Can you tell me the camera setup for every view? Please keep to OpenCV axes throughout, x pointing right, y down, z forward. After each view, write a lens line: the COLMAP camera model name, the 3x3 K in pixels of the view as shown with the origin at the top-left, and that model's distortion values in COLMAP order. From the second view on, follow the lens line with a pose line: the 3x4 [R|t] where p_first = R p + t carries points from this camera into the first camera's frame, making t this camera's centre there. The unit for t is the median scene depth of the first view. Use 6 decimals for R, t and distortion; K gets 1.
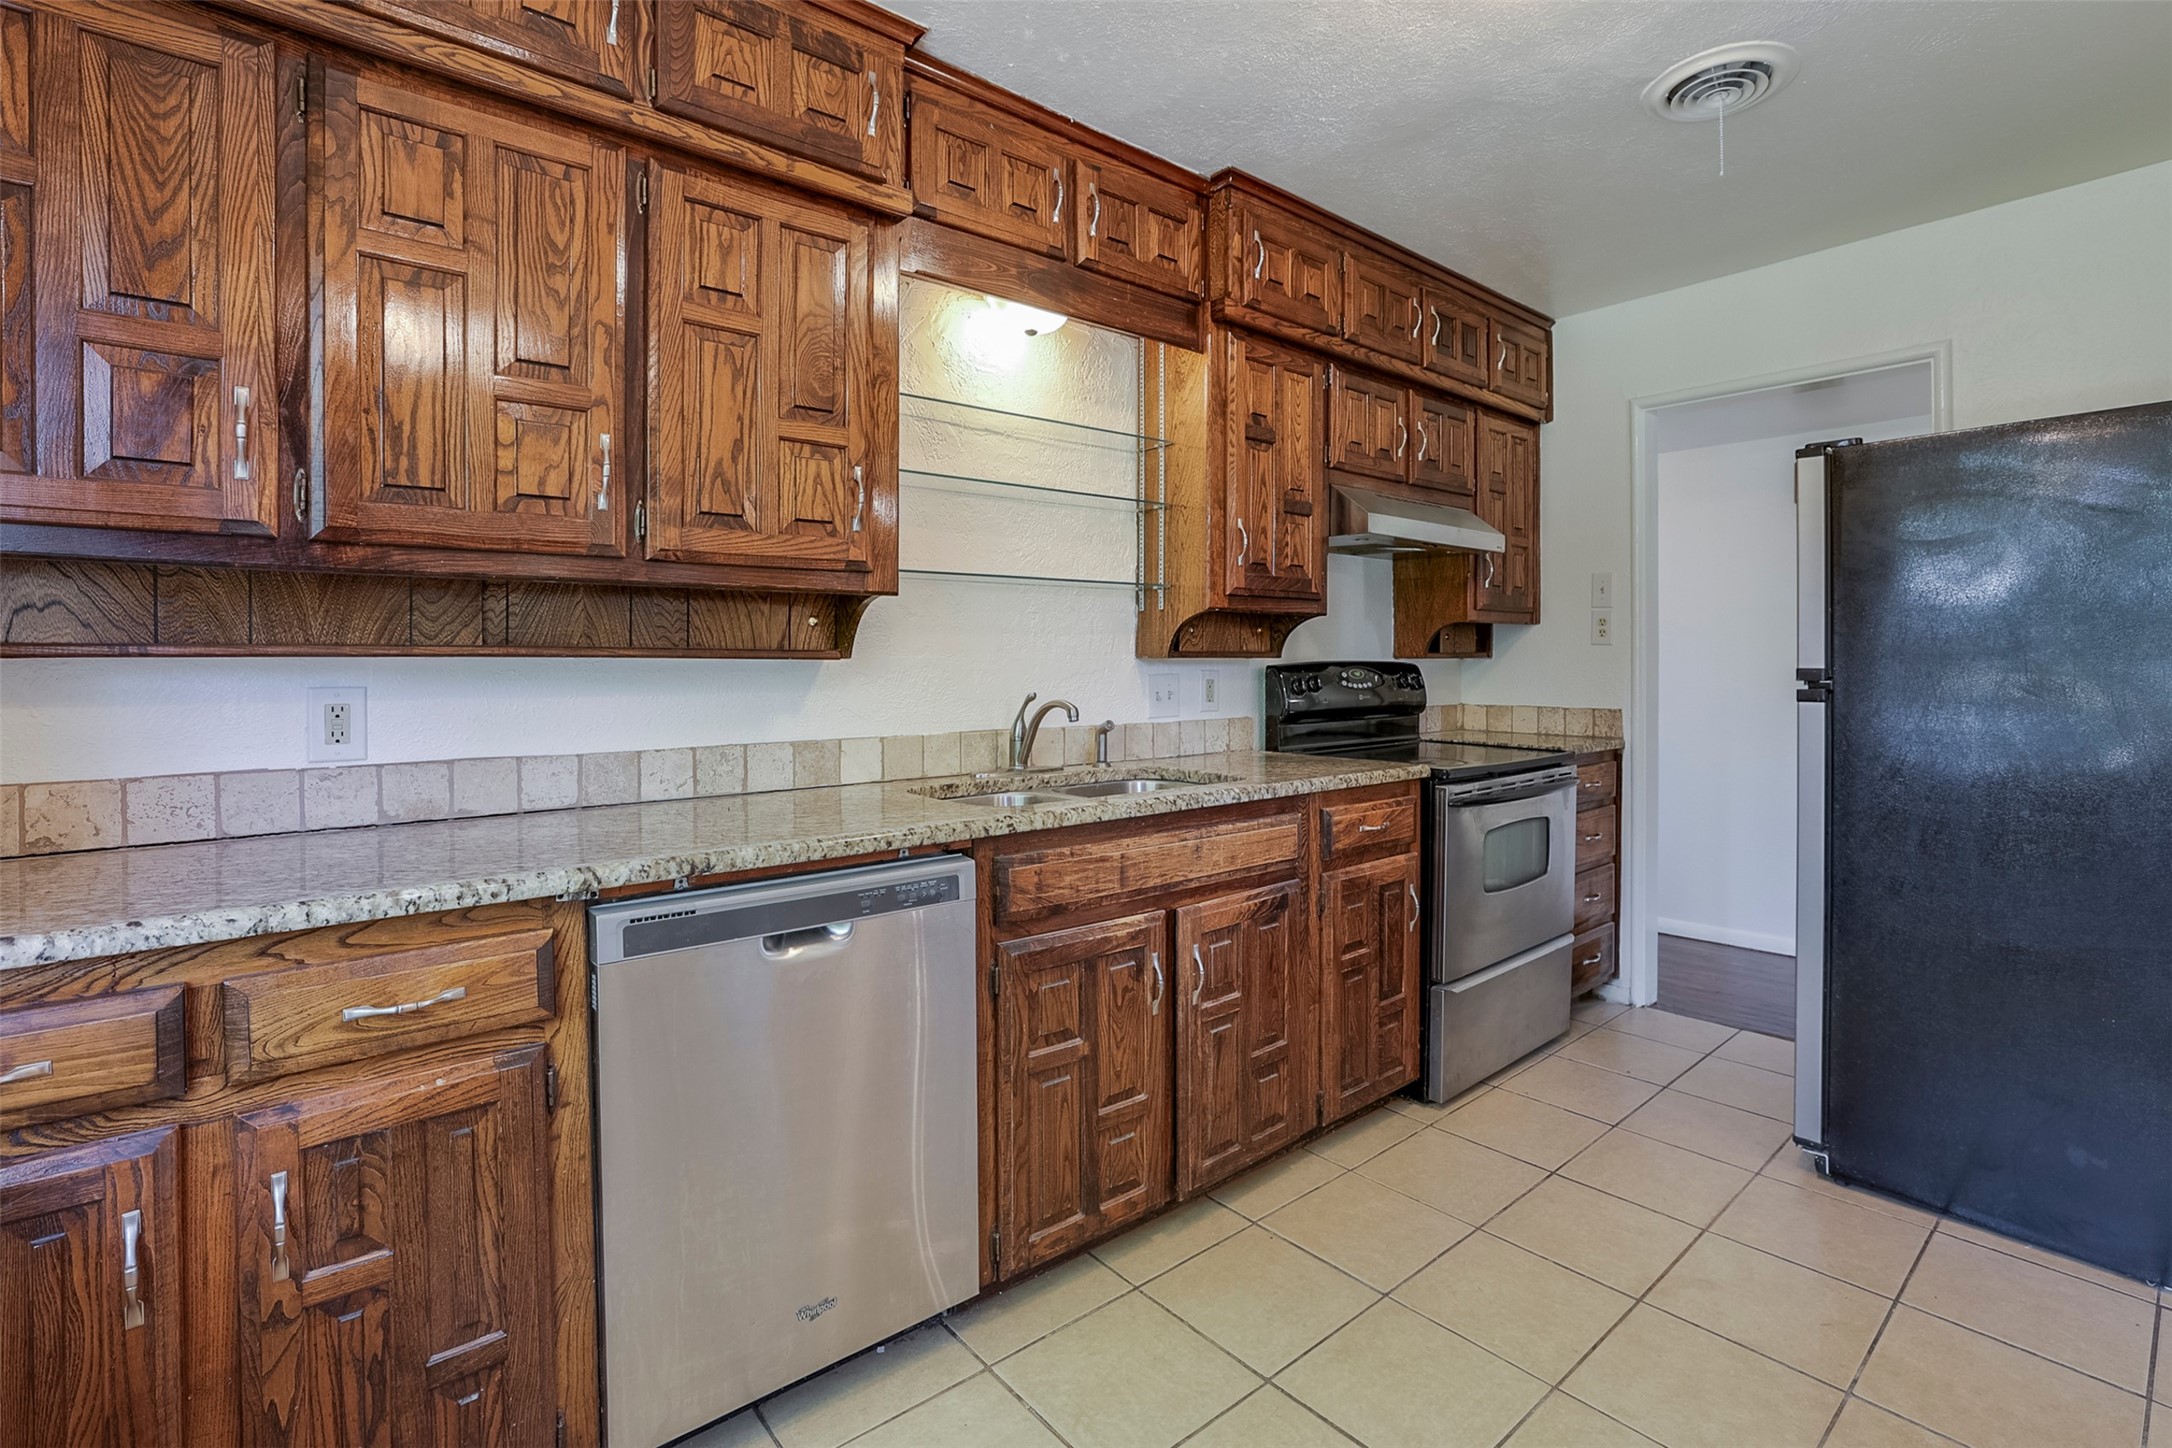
lens RADIAL K [[1007.4, 0, 1143.8], [0, 1007.4, 675.9], [0, 0, 1]] dist [-0.041723, 0.014270]
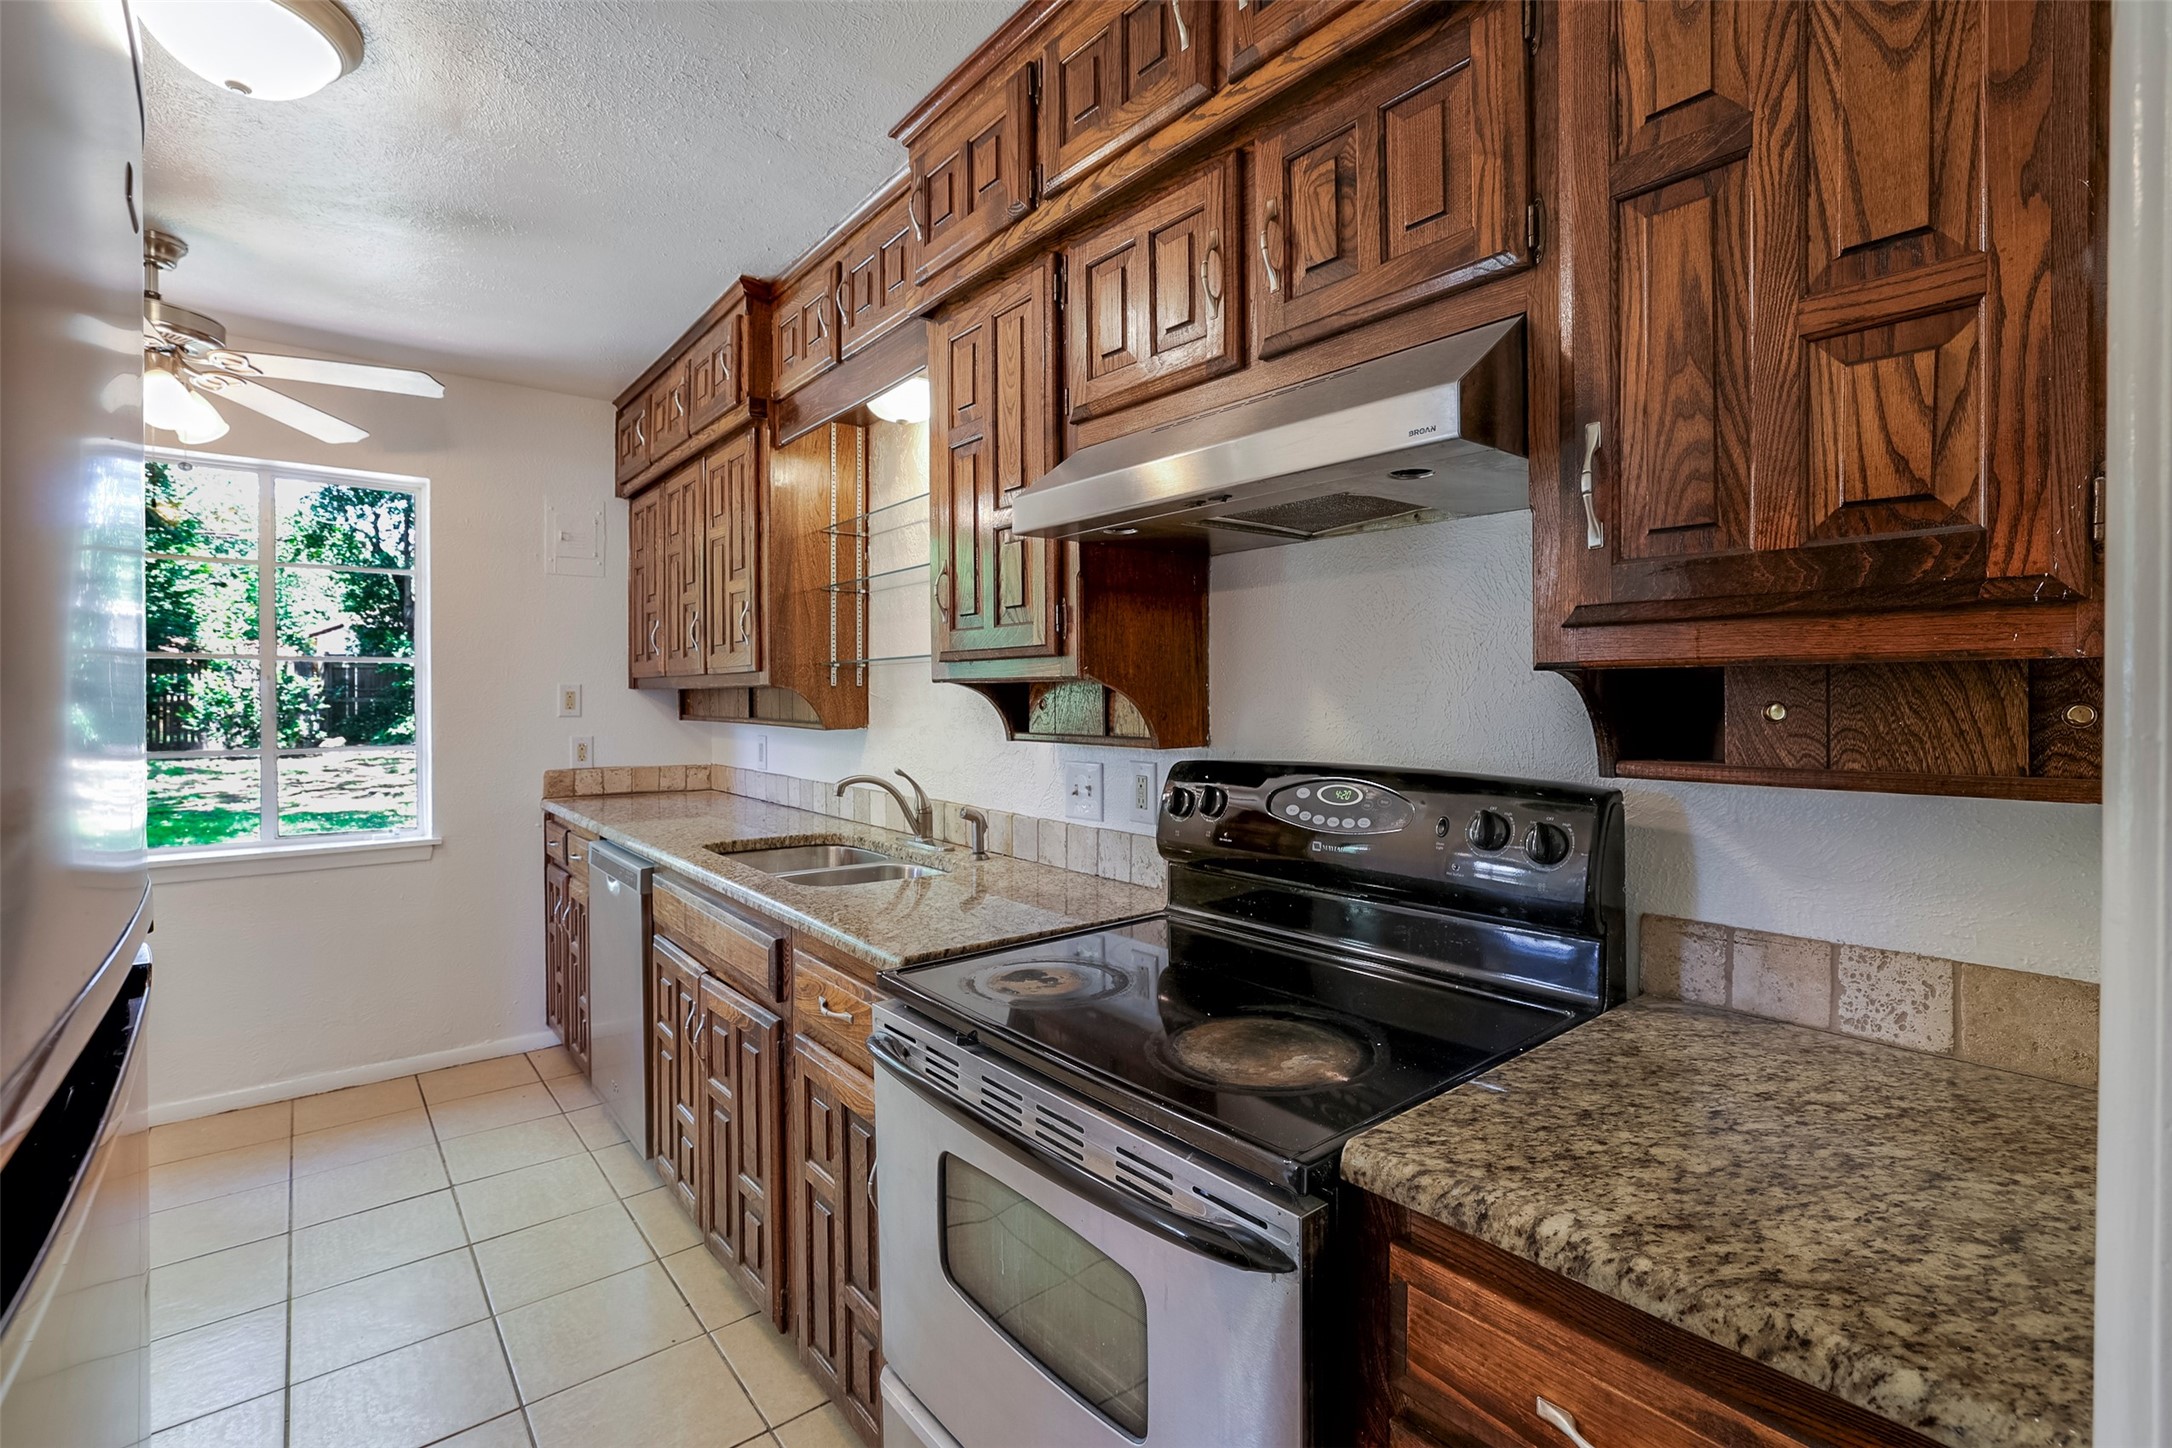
lens RADIAL K [[989.3, 0, 1081.5], [0, 989.3, 713.0], [0, 0, 1]] dist [-0.022383, 0.000250]
pose [[-0.057216, 0.020421, -0.998153, 1.084841], [-0.012685, 0.999695, 0.021180, -0.076931], [0.998281, 0.013873, -0.056940, 1.497674]]
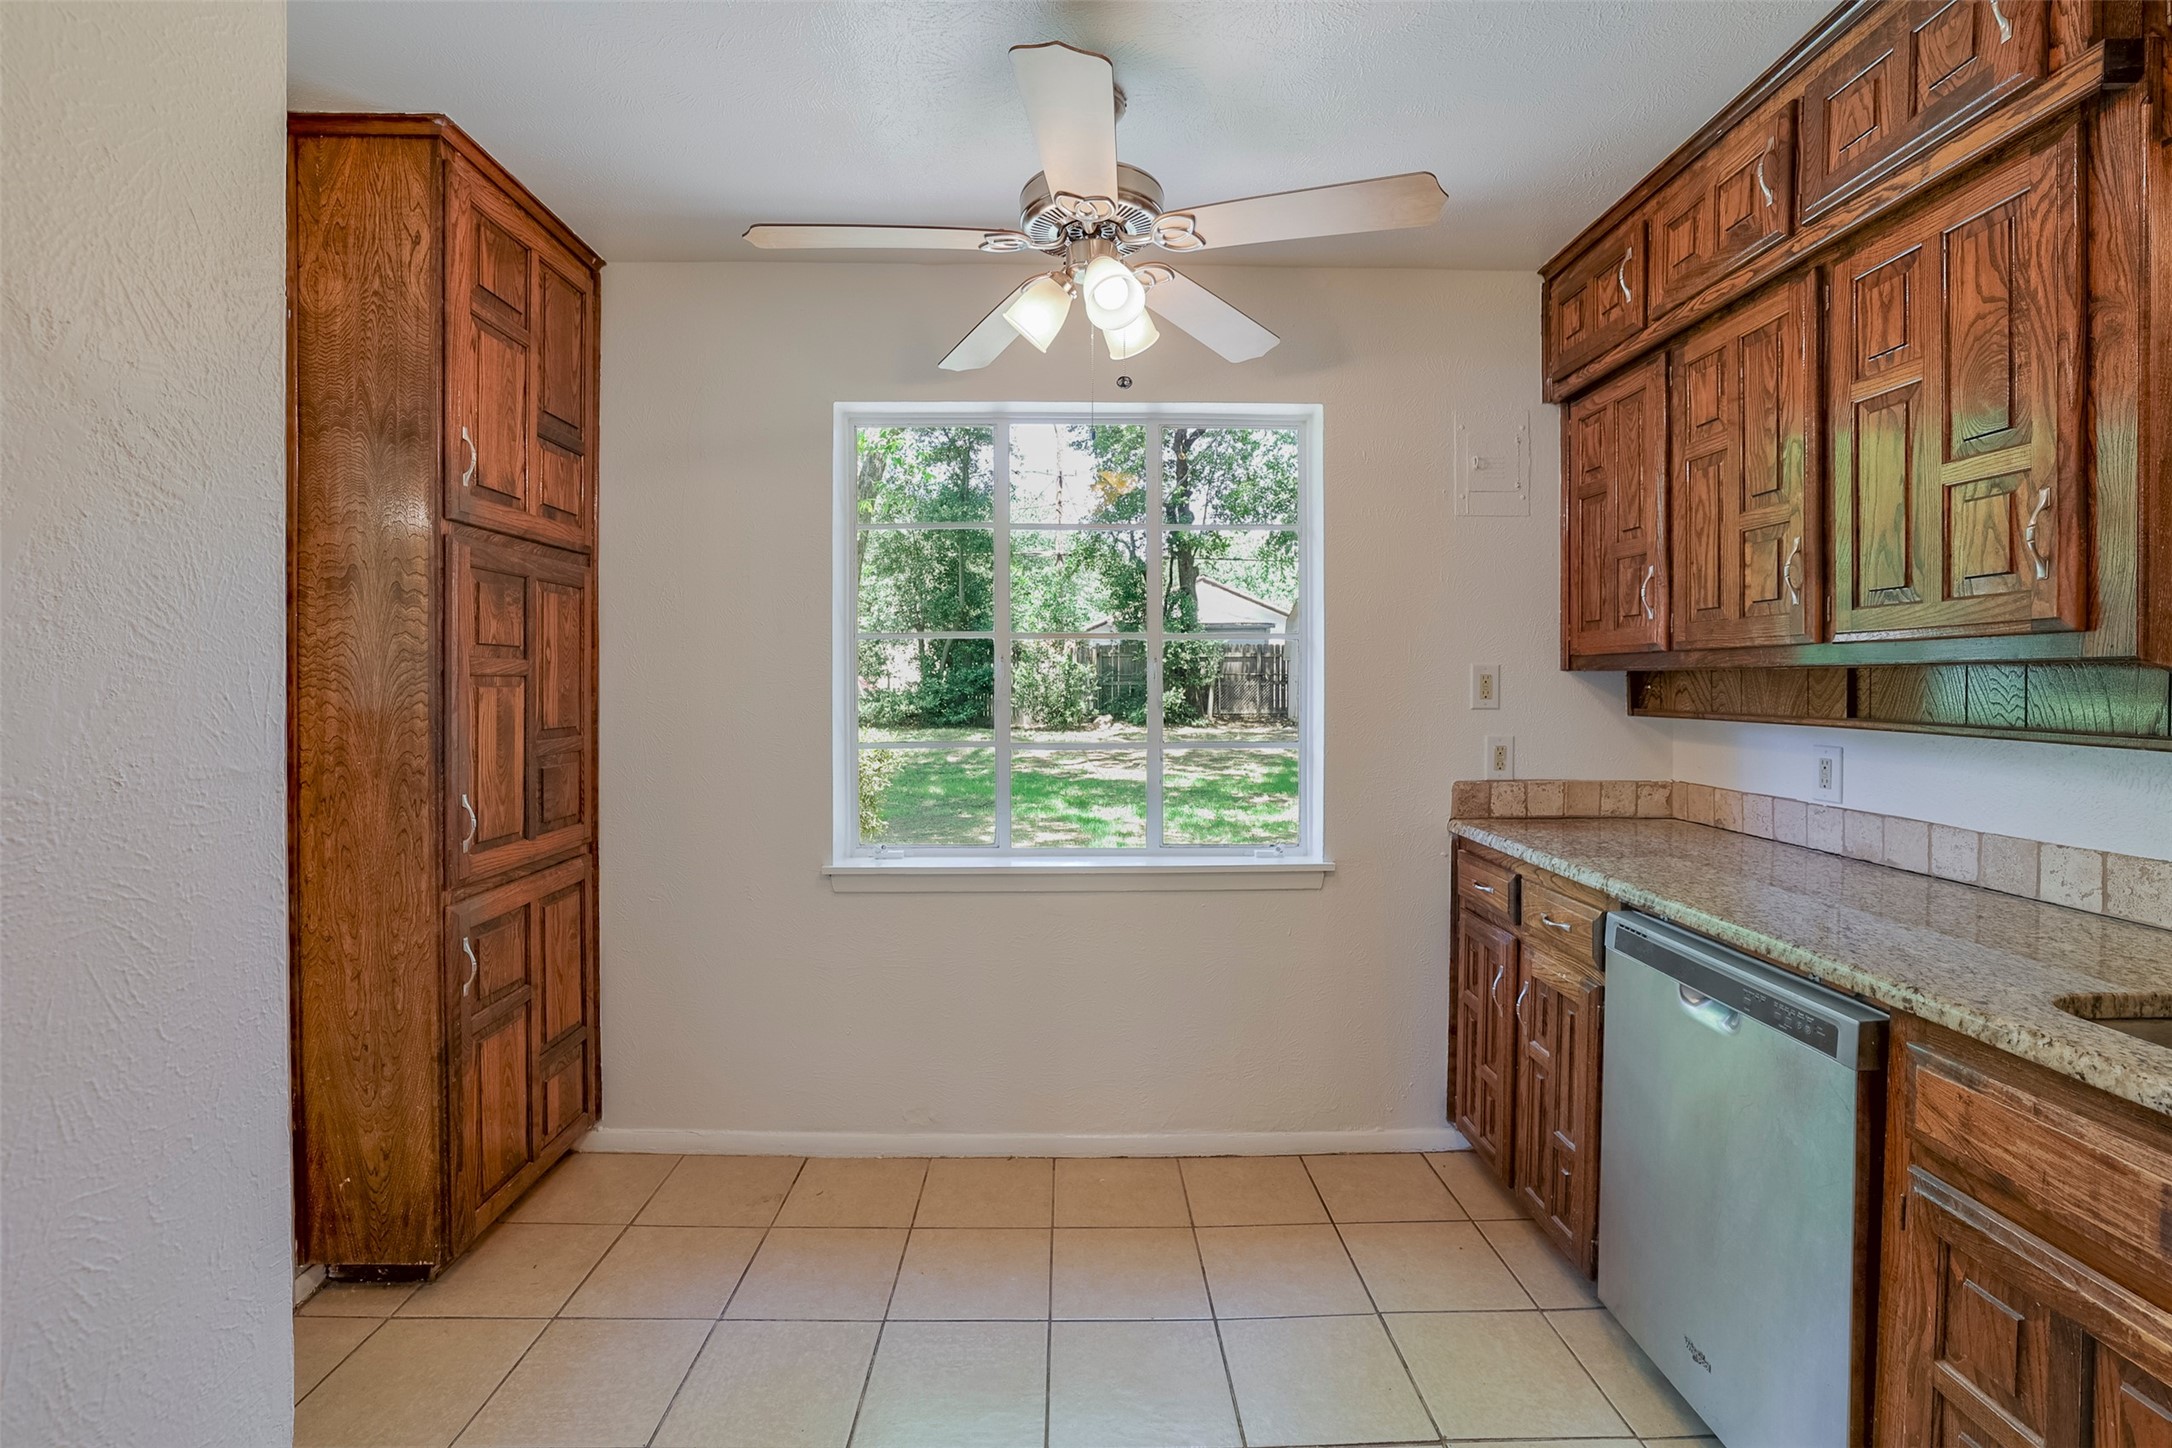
lens RADIAL K [[949.9, 0, 1077.9], [0, 949.9, 704.3], [0, 0, 1]] dist [-0.036487, 0.011870]
pose [[-0.657983, 0.023779, -0.752657, 0.643124], [-0.005268, 0.999331, 0.036178, -0.069085], [0.753014, 0.027769, -0.657418, 0.866311]]
